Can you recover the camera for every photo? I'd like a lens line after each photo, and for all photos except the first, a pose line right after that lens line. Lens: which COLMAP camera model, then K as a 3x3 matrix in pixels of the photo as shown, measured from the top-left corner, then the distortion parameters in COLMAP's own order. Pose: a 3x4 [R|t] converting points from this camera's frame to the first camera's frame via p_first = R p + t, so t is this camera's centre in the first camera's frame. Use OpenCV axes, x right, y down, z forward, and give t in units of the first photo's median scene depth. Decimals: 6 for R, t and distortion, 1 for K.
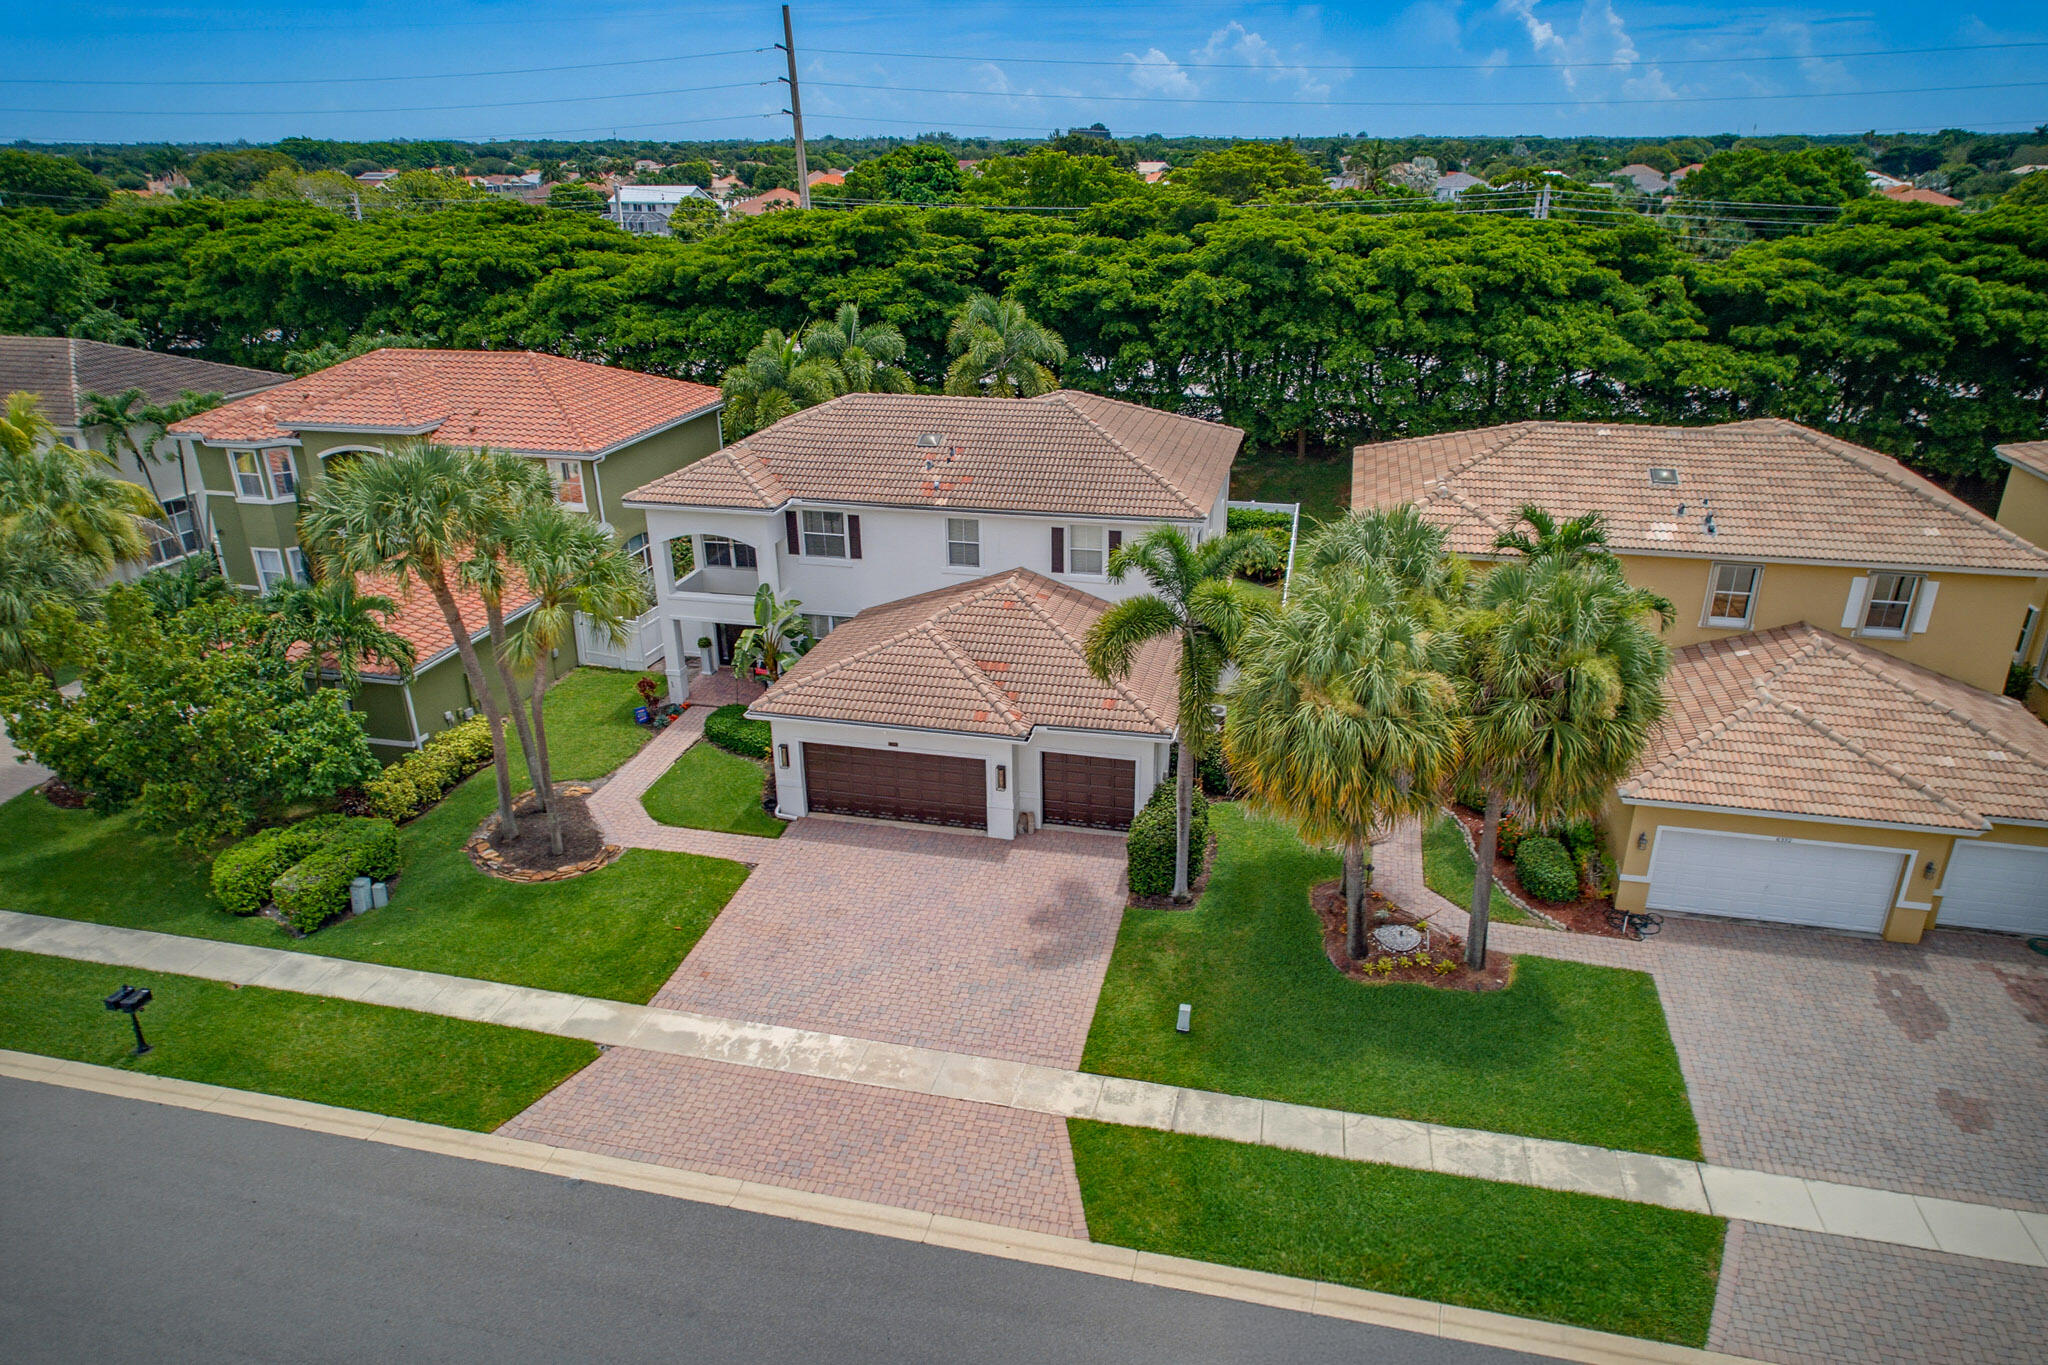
lens RADIAL K [[1278.4, 0, 1037.7], [0, 1278.4, 688.3], [0, 0, 1]] dist [-0.018664, 0.020938]
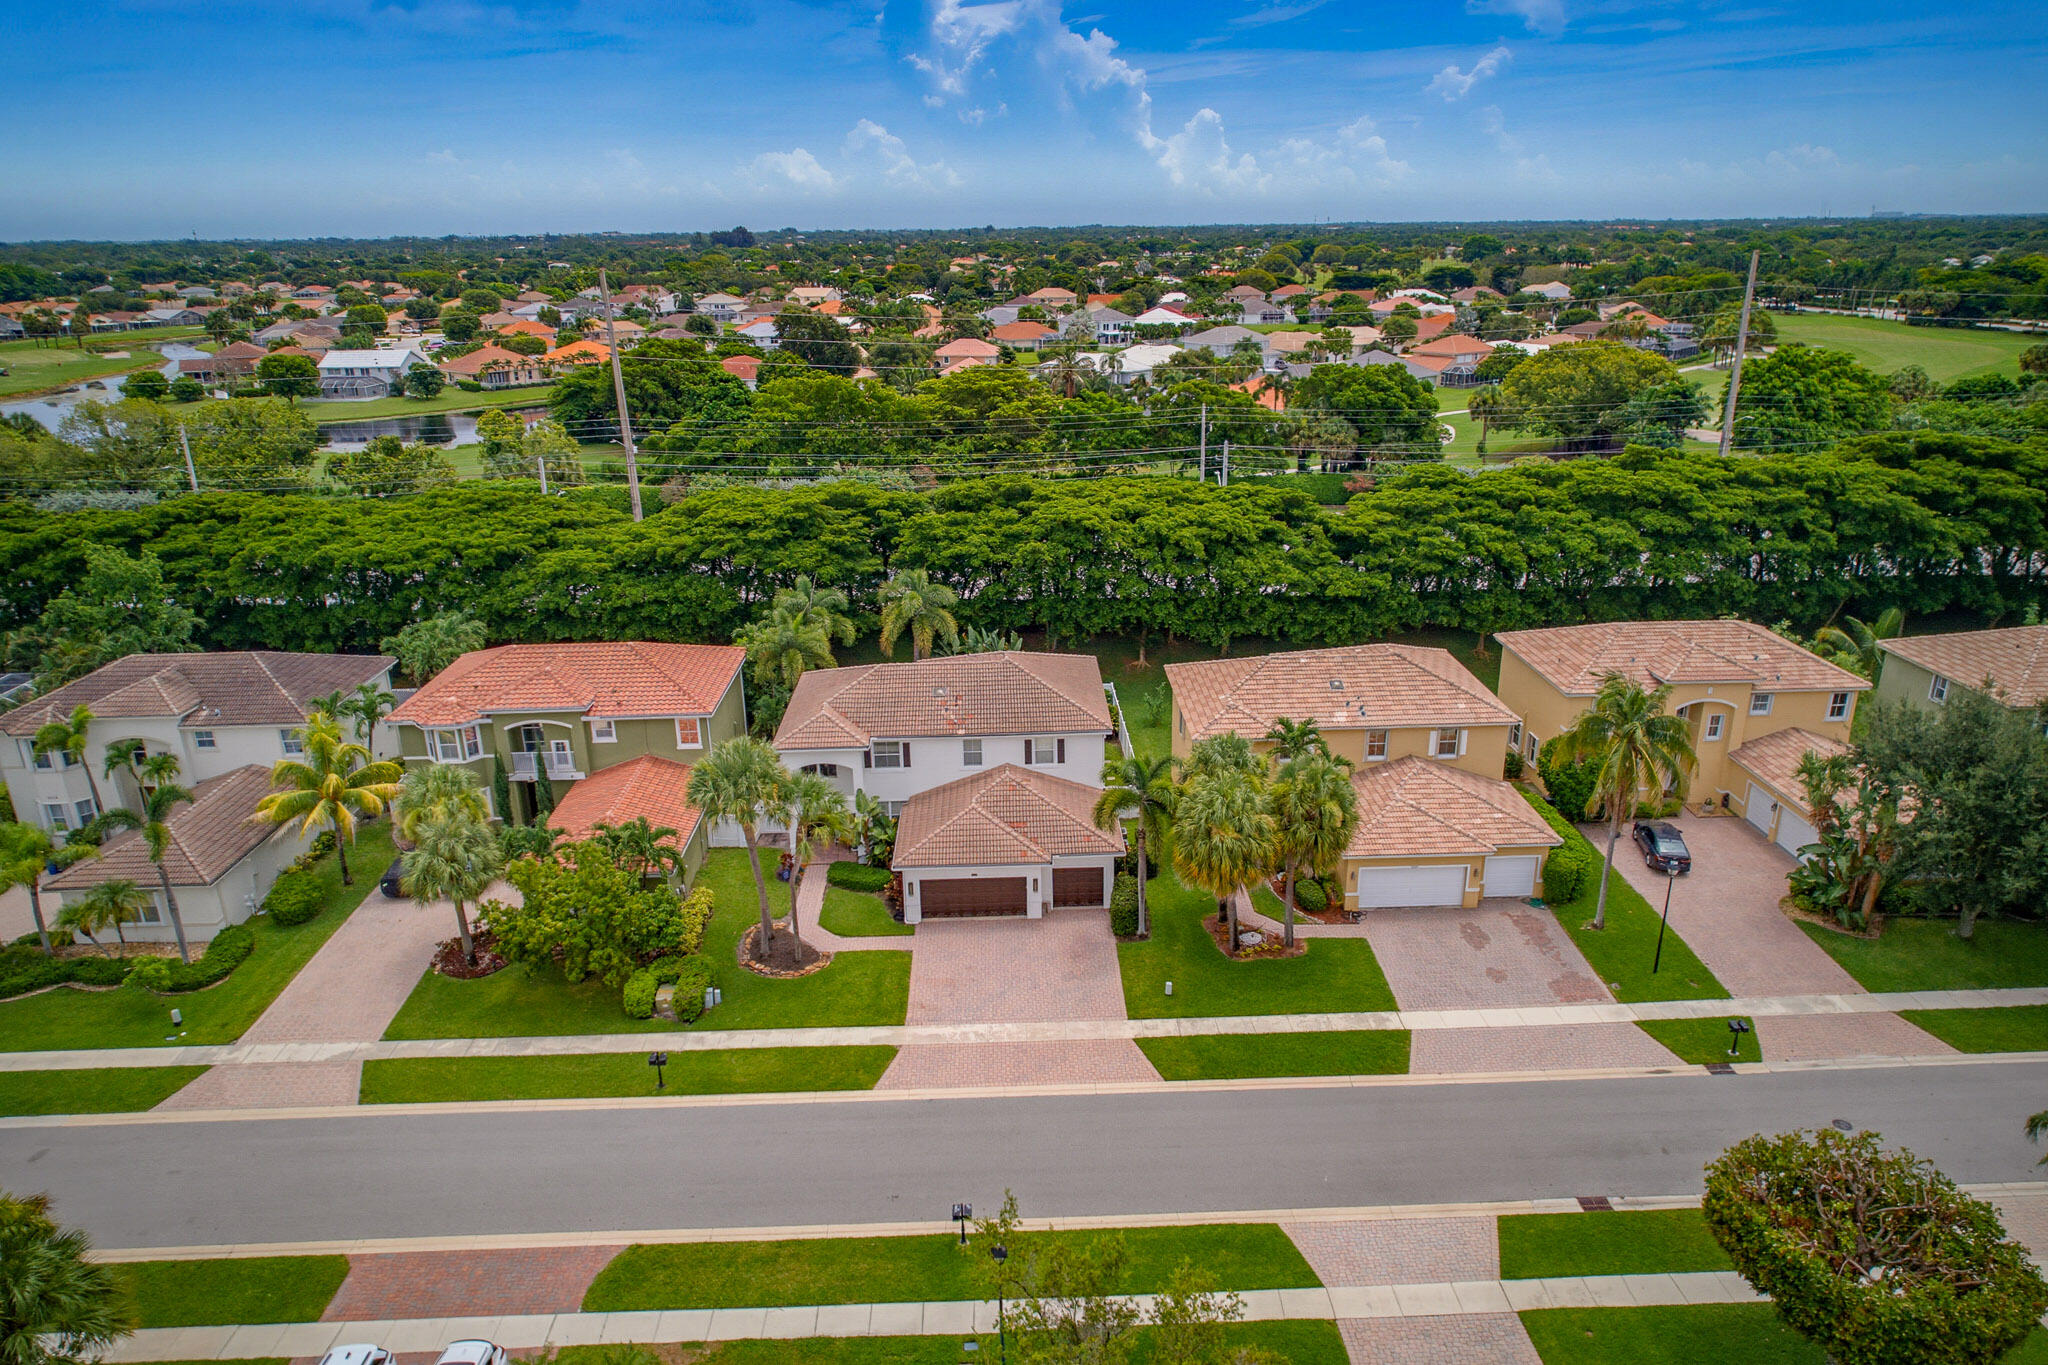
lens RADIAL K [[1272.0, 0, 1024.0], [0, 1272.0, 682.5], [0, 0, 1]] dist [0.007094, -0.001933]
pose [[0.967636, -0.092822, 0.234659, -0.441942], [0.108610, 0.992548, -0.055250, -0.120260], [-0.227781, 0.078948, 0.970506, -0.805469]]
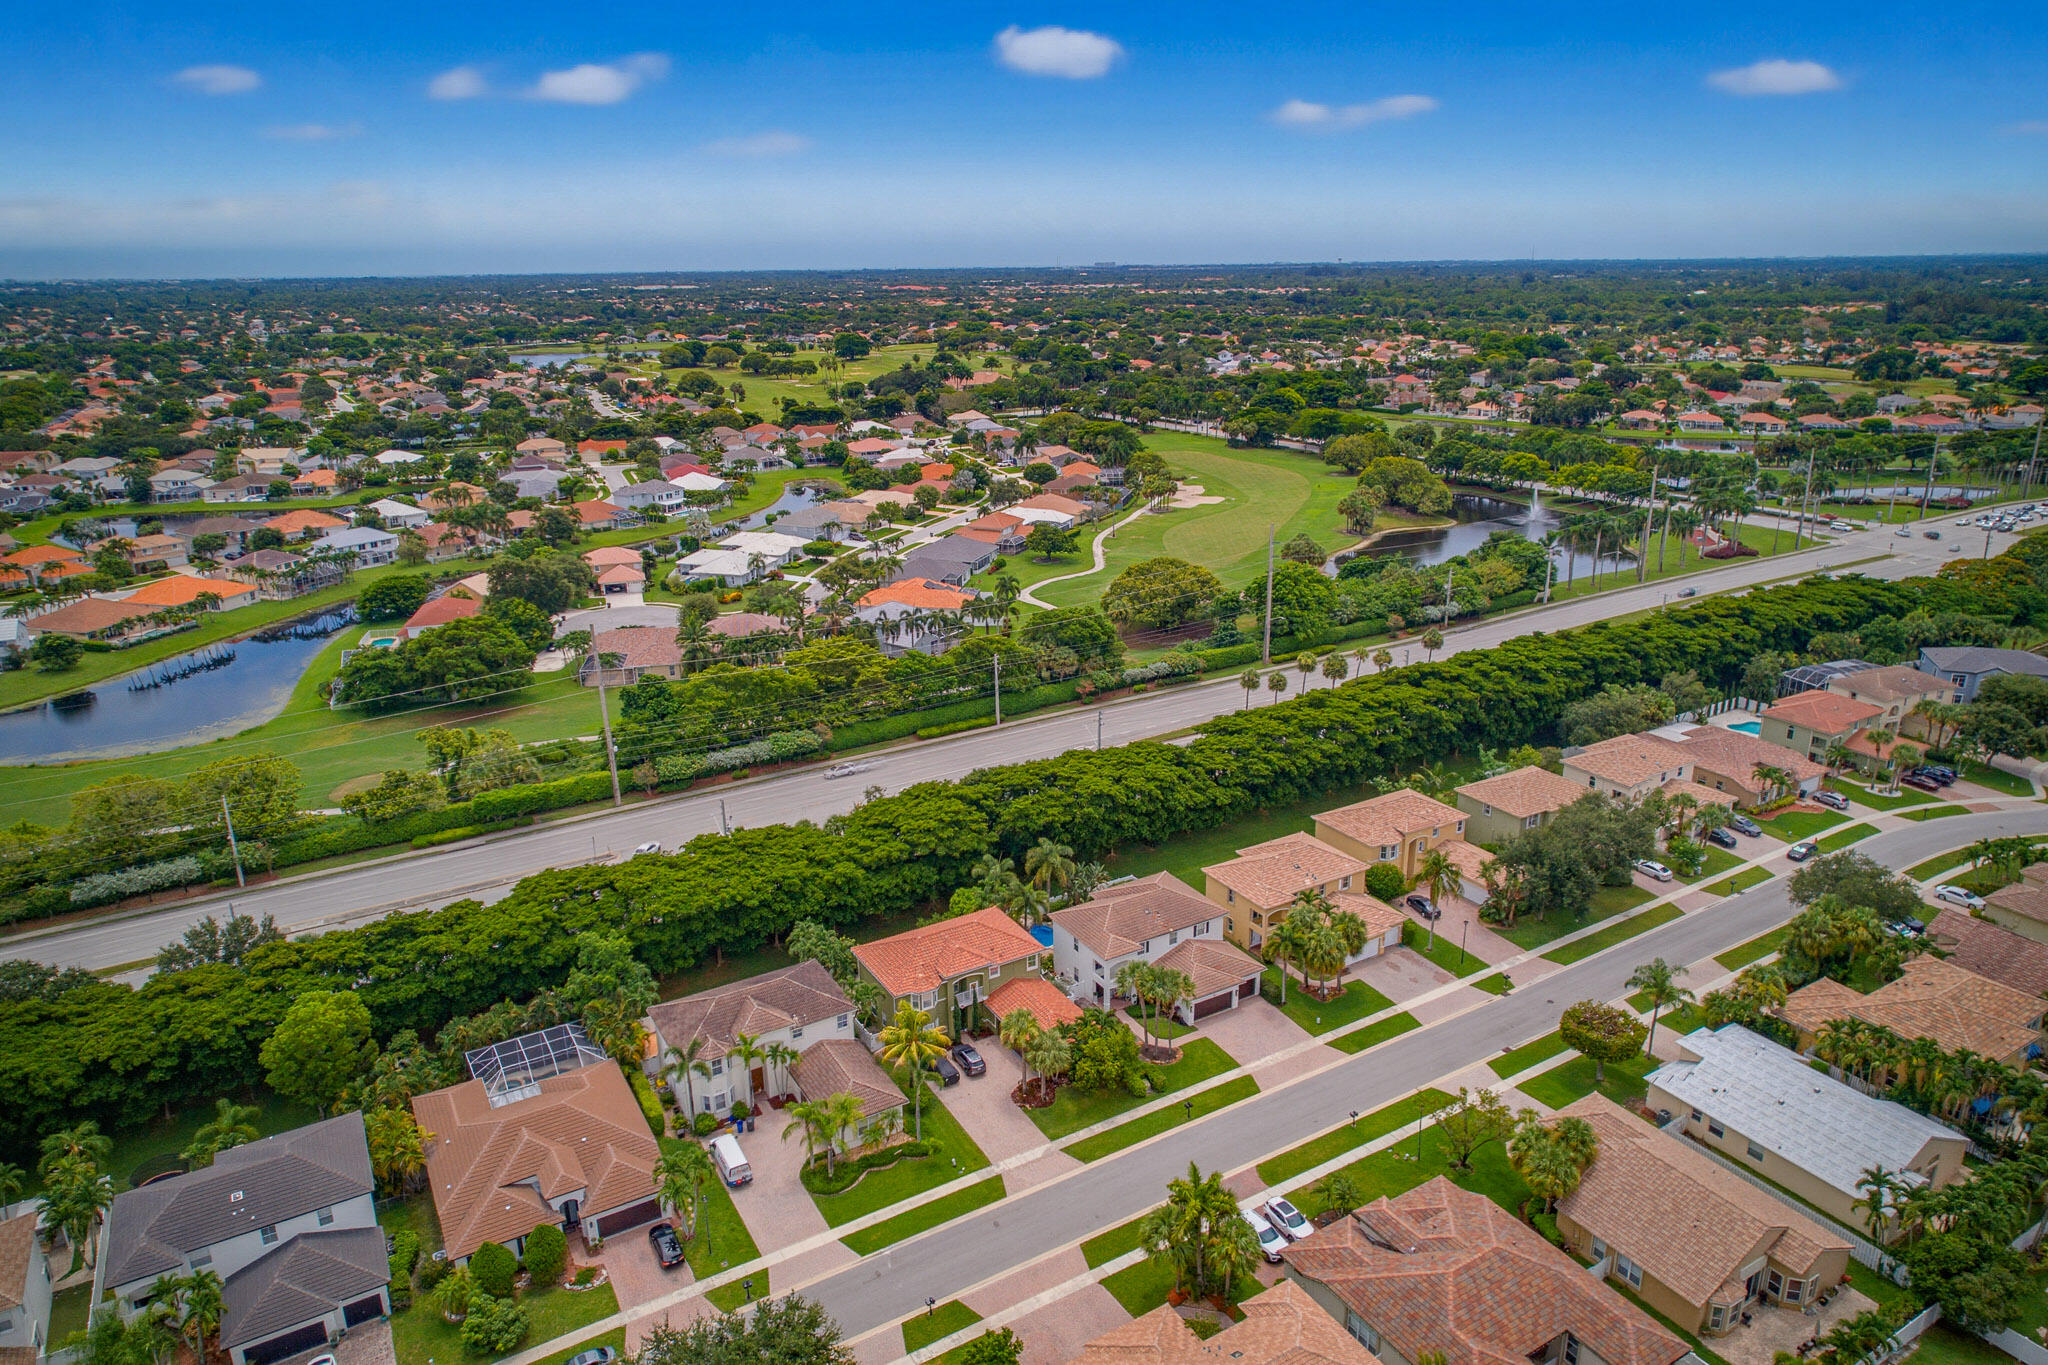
lens RADIAL K [[1290.0, 0, 1036.4], [0, 1290.0, 723.5], [0, 0, 1]] dist [0.023337, -0.002086]
pose [[0.719149, -0.233838, 0.654327, -2.915380], [0.282492, 0.958731, 0.032146, -1.042791], [-0.634841, 0.161725, 0.755528, -1.806246]]
